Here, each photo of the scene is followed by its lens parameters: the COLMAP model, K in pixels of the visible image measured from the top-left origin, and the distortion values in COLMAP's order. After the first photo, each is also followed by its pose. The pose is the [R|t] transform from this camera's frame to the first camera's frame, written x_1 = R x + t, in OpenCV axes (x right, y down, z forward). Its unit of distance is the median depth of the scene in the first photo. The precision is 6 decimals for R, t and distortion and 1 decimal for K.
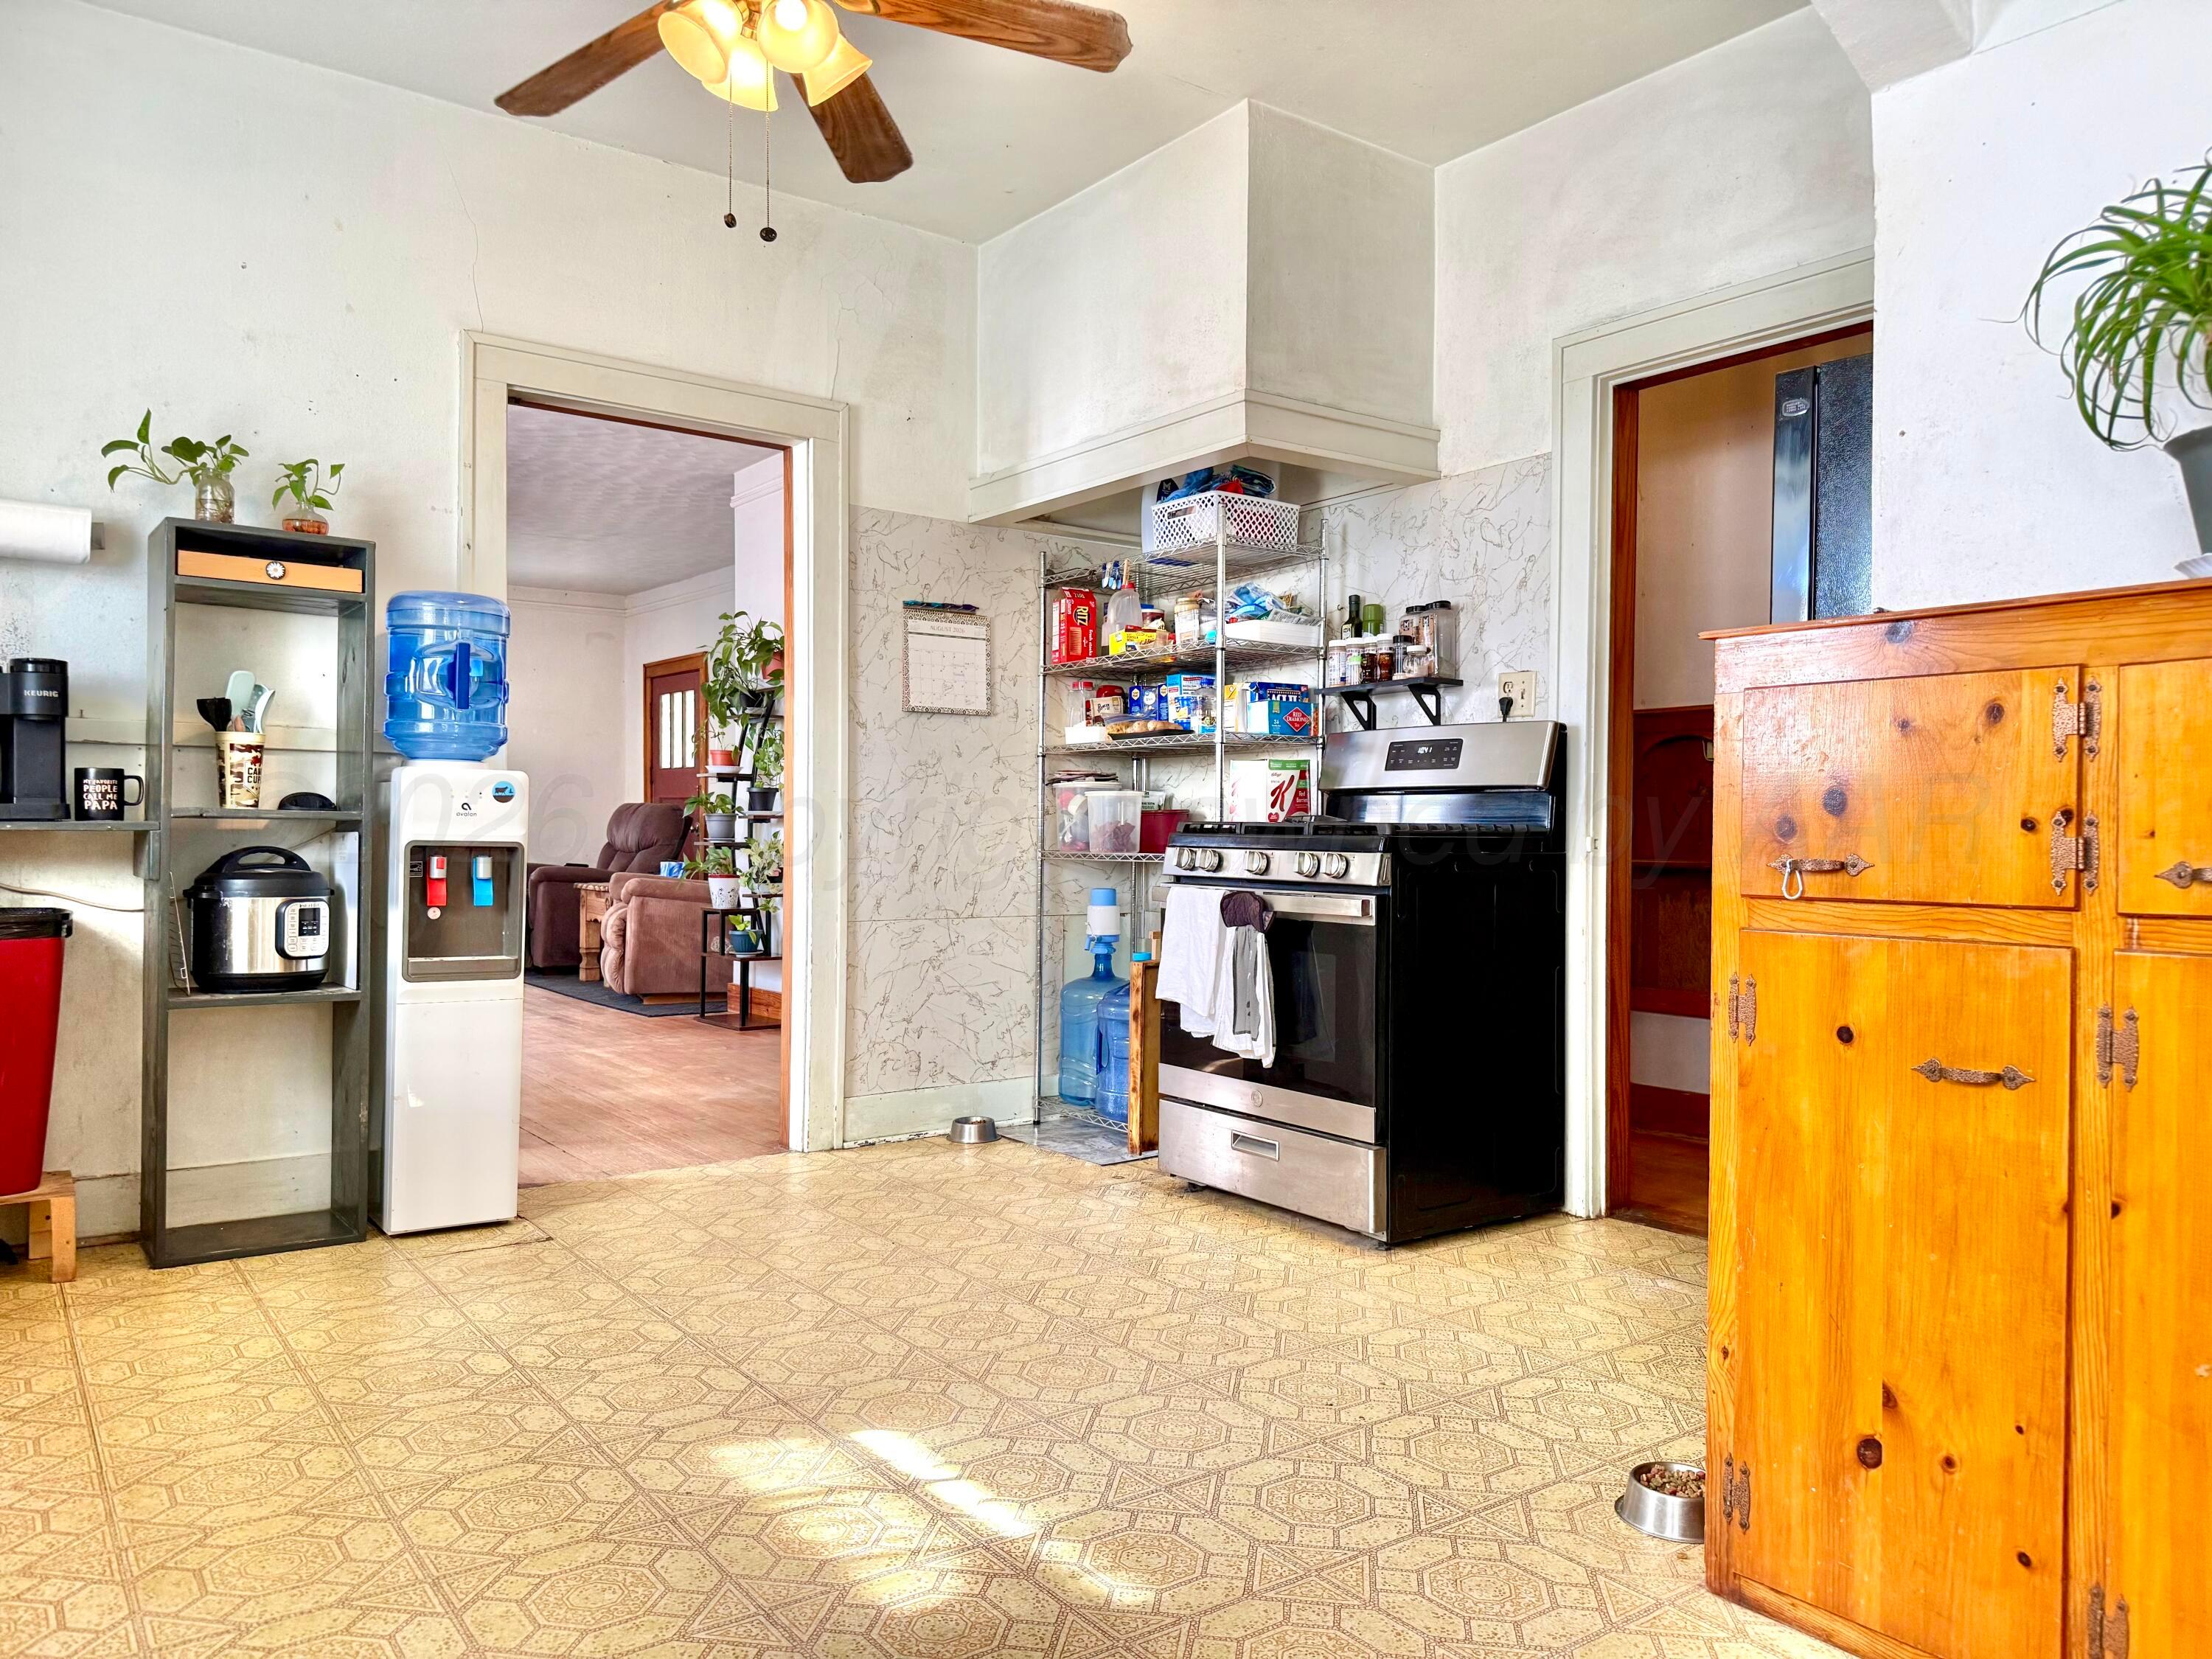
lens RADIAL K [[1566.1, 0, 1107.4], [0, 1566.1, 831.0], [0, 0, 1]] dist [0.160374, -0.242841]
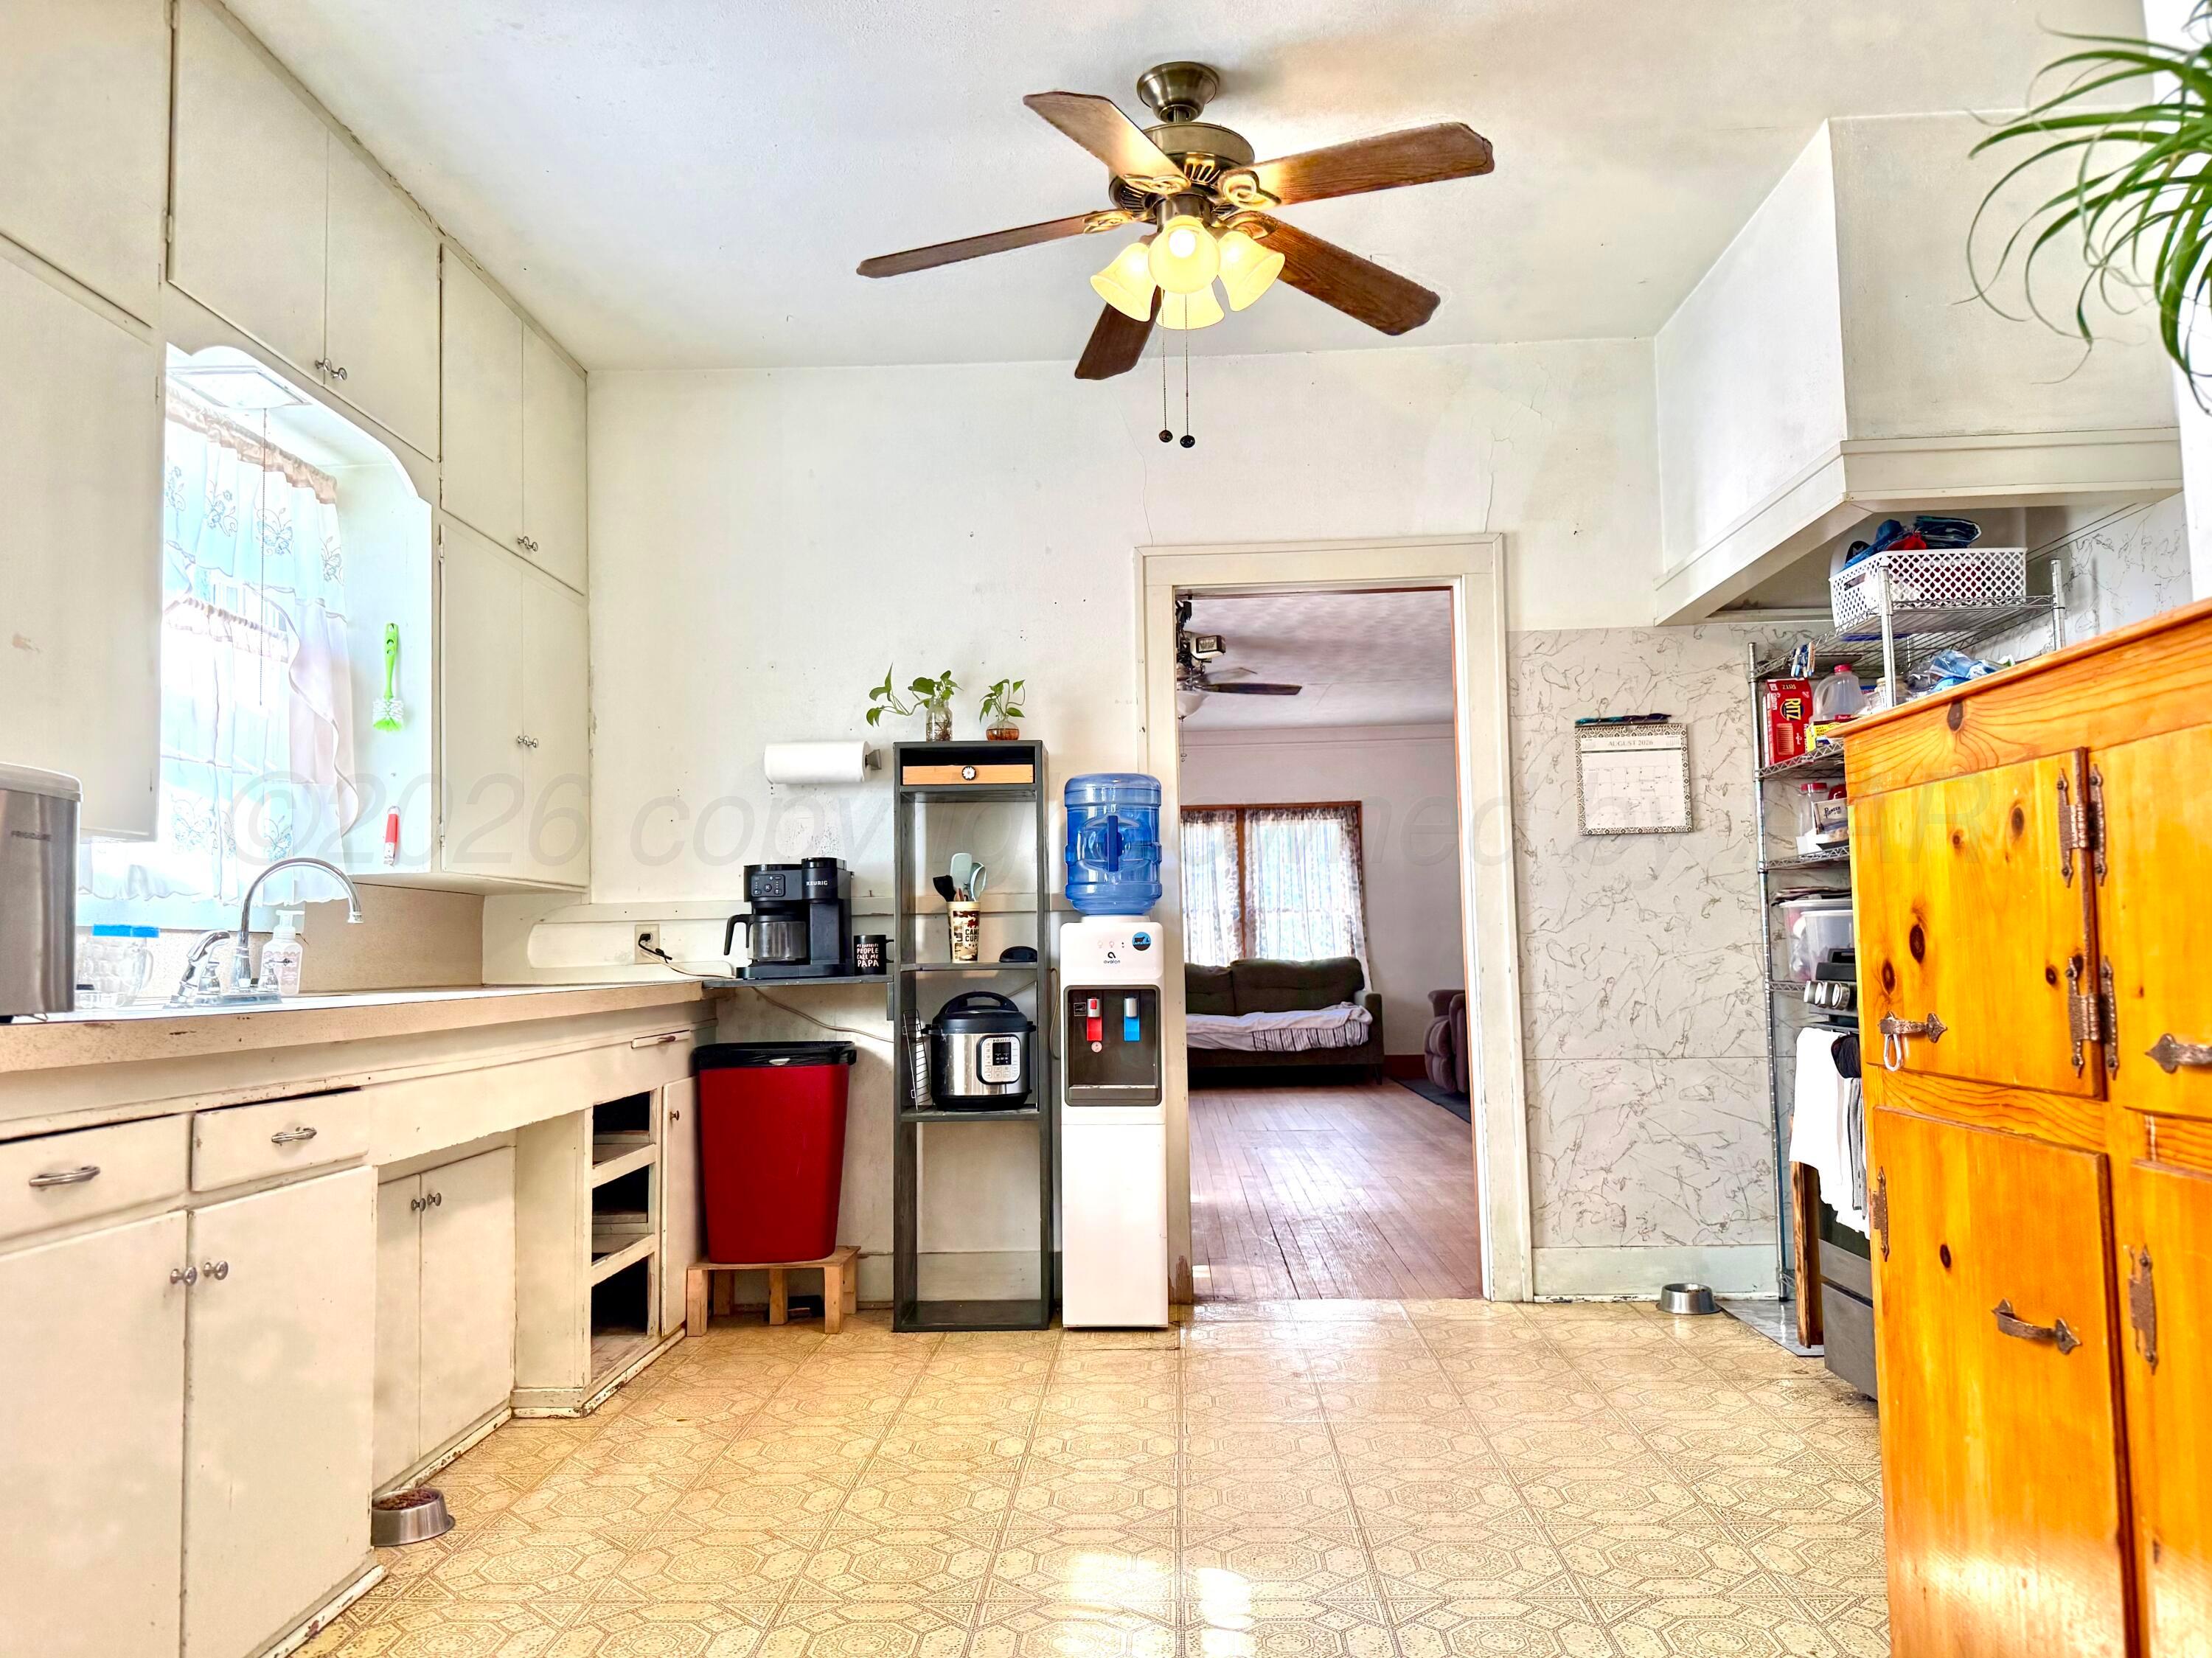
lens RADIAL K [[1621.3, 0, 1101.2], [0, 1621.3, 826.1], [0, 0, 1]] dist [0.168924, -0.270039]
pose [[0.782566, -0.076183, -0.617889, 0.258410], [0.029907, 0.995939, -0.084916, -0.006715], [0.621849, 0.047973, 0.781667, 0.051231]]
